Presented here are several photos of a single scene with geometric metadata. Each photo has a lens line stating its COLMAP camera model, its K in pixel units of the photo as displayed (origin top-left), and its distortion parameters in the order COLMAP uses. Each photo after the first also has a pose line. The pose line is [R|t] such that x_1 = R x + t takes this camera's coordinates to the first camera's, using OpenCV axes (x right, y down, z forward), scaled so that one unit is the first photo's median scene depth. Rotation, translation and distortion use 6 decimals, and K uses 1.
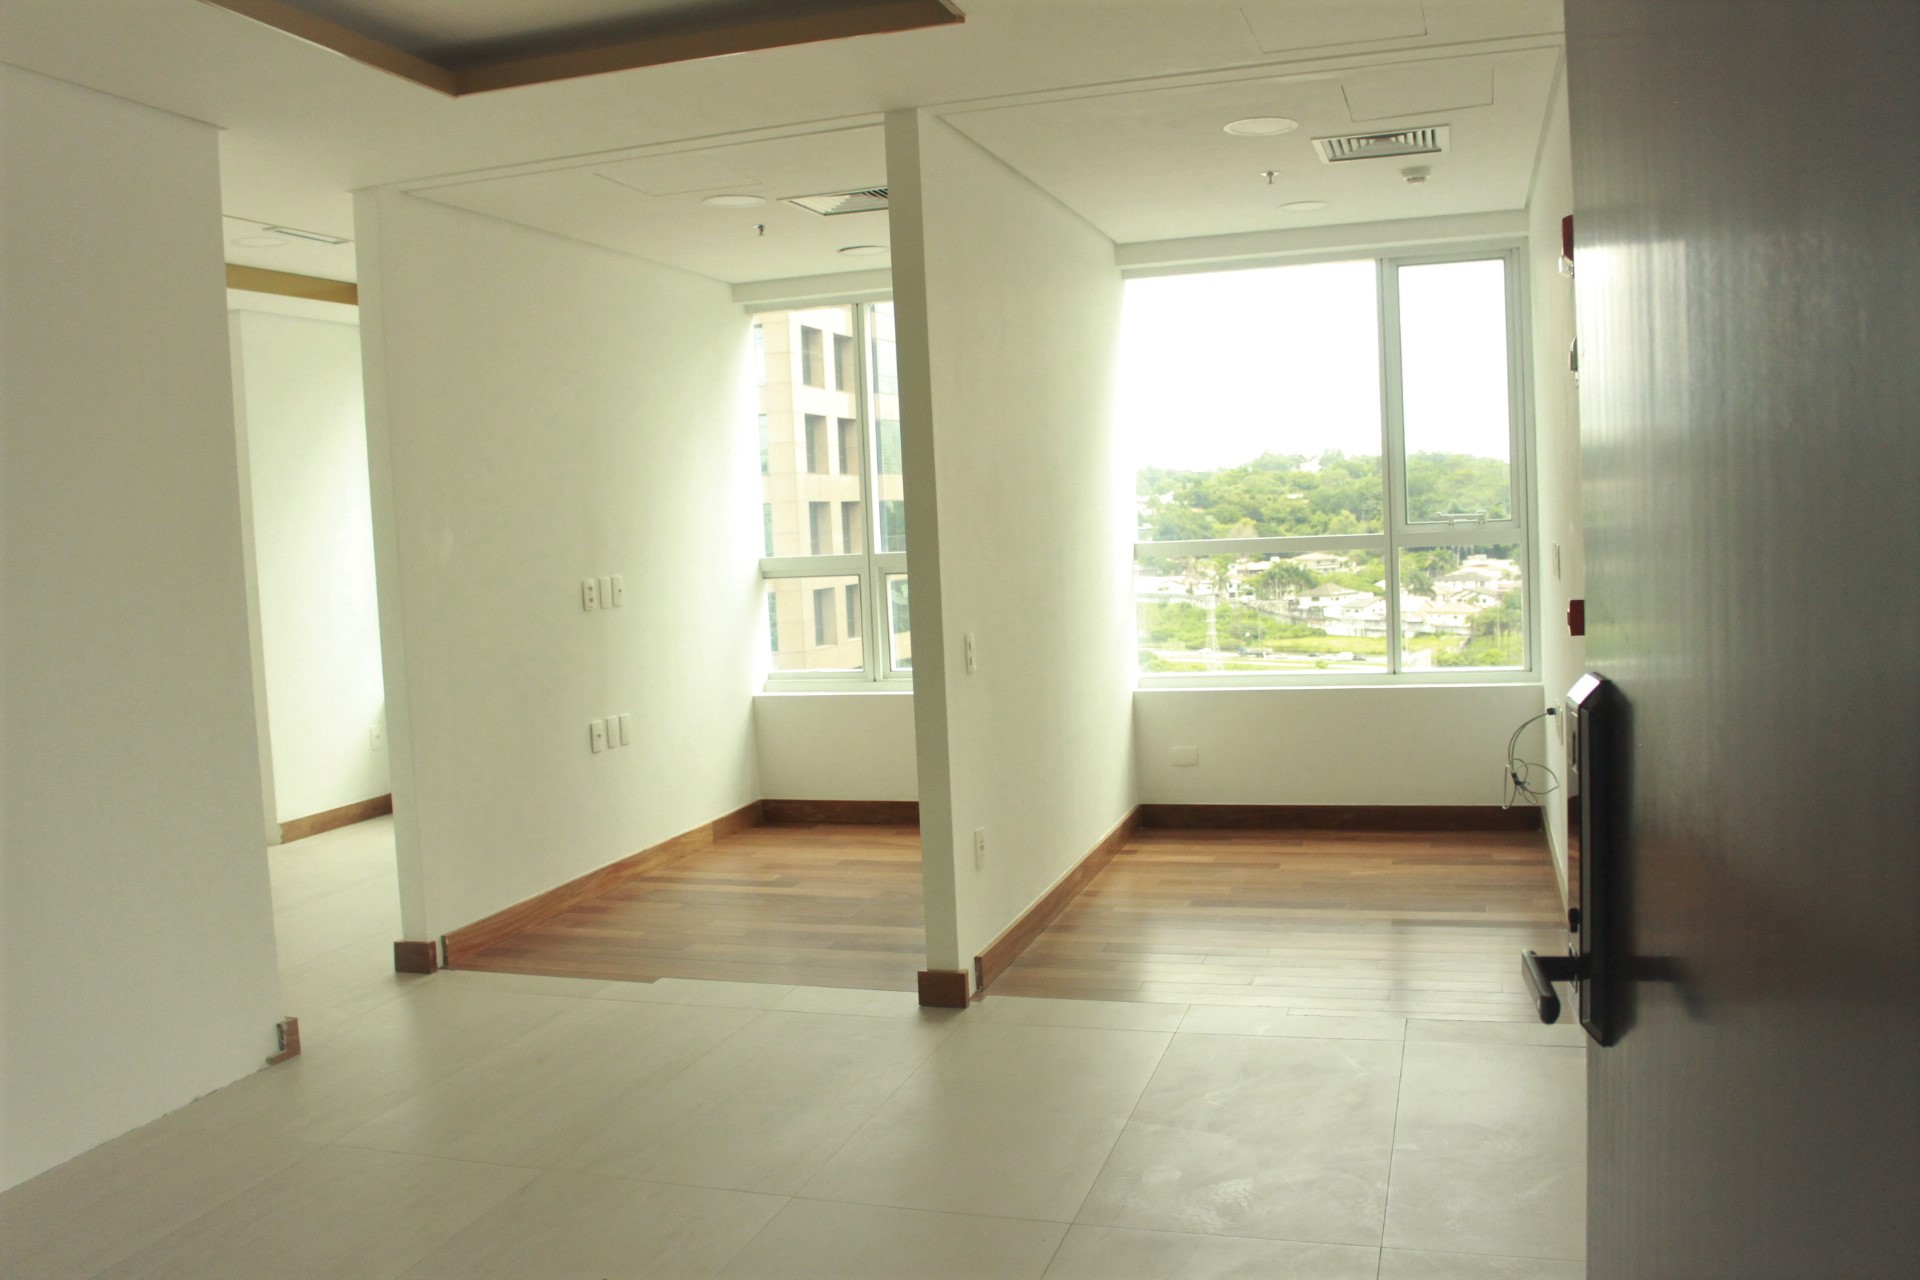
lens RADIAL K [[1625.8, 0, 960.0], [0, 1625.8, 640.0], [0, 0, 1]] dist [-0.101884, -0.189934]
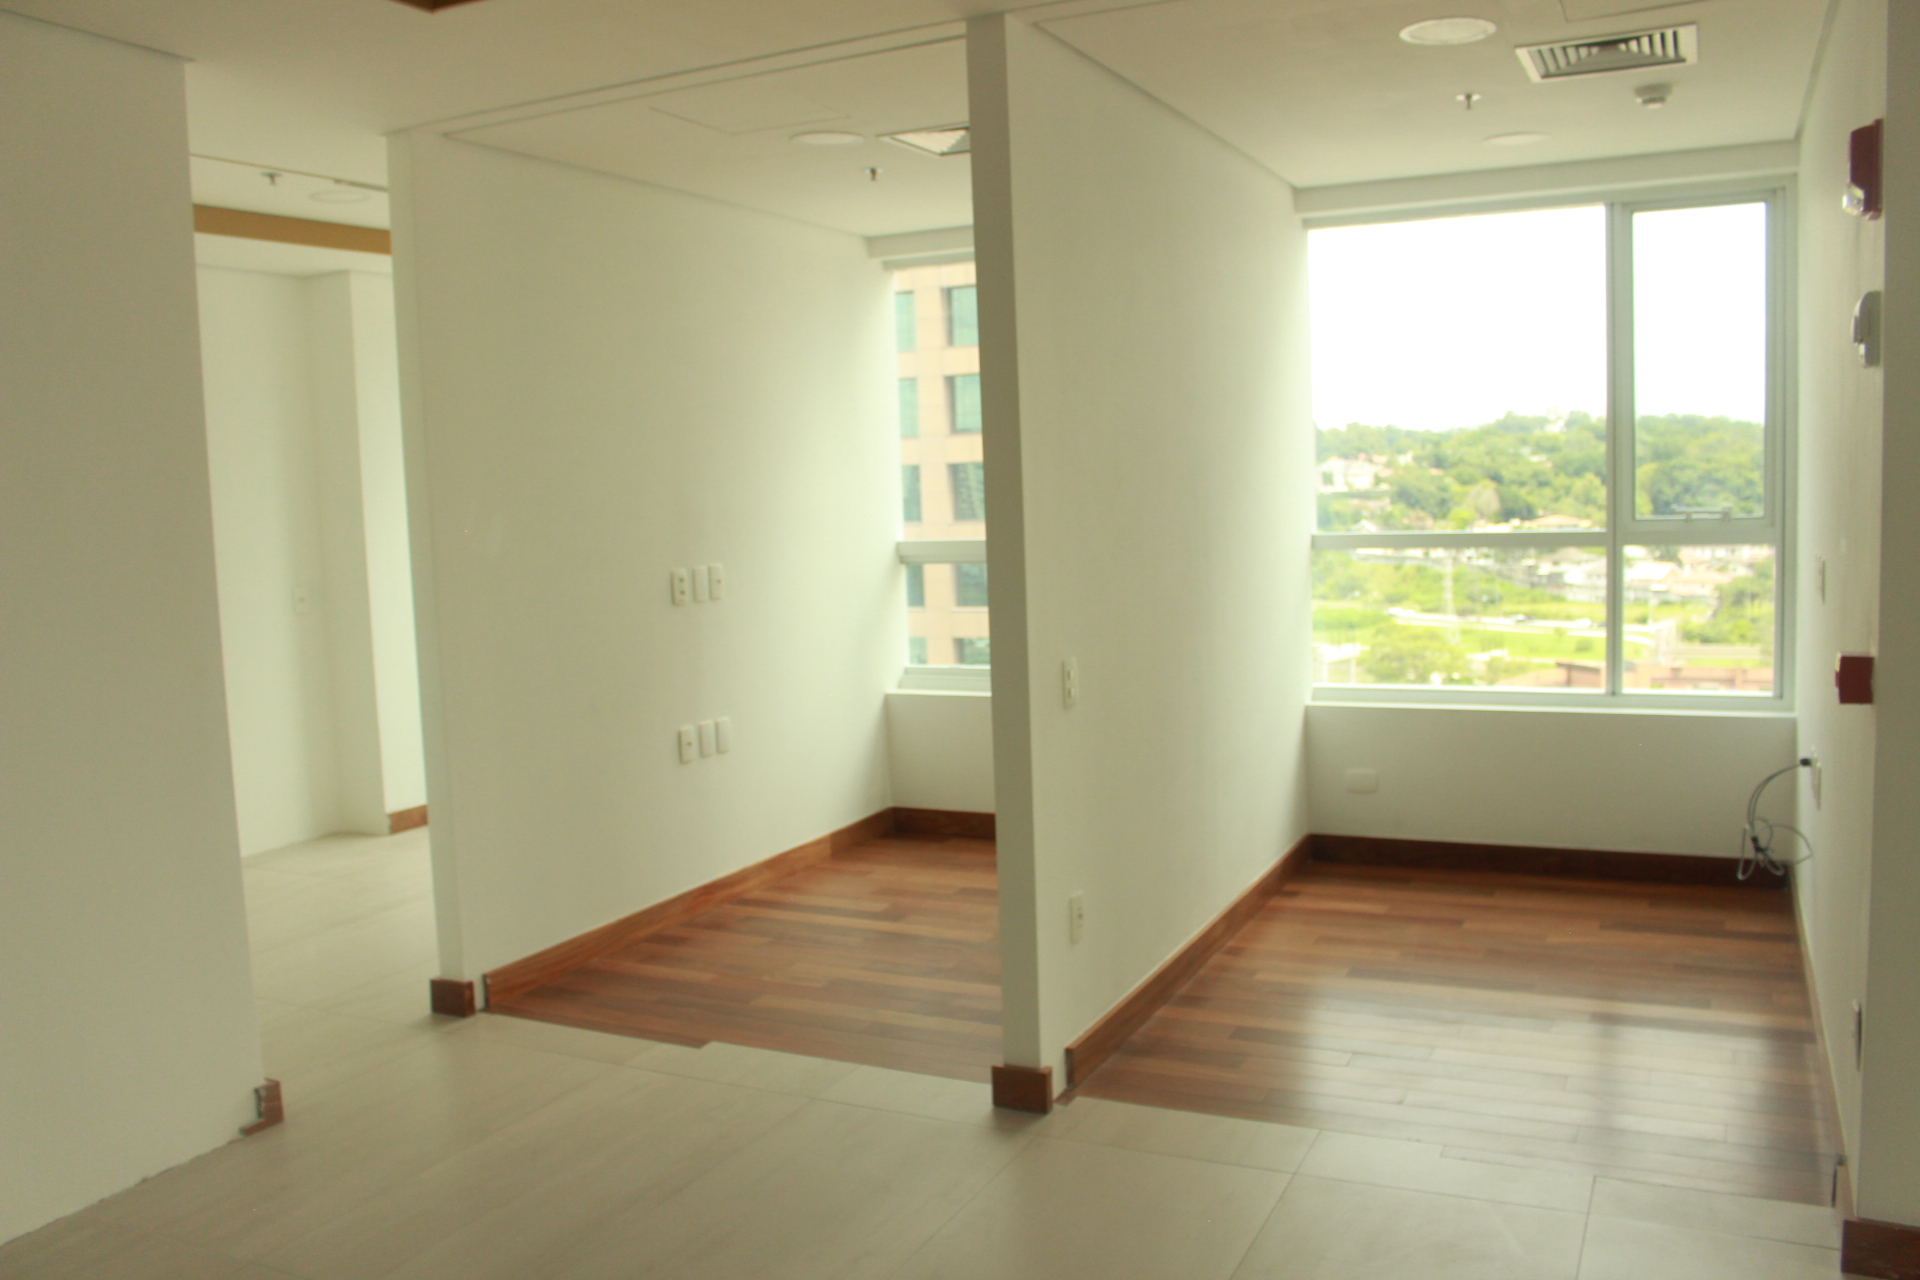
lens RADIAL K [[1604.1, 0, 960.0], [0, 1604.1, 640.0], [0, 0, 1]] dist [-0.130083, 0.065611]
pose [[0.989355, 0.024900, -0.143375, 0.054829], [-0.020846, 0.999341, 0.029705, -0.029861], [0.144020, -0.026400, 0.989223, 0.155265]]
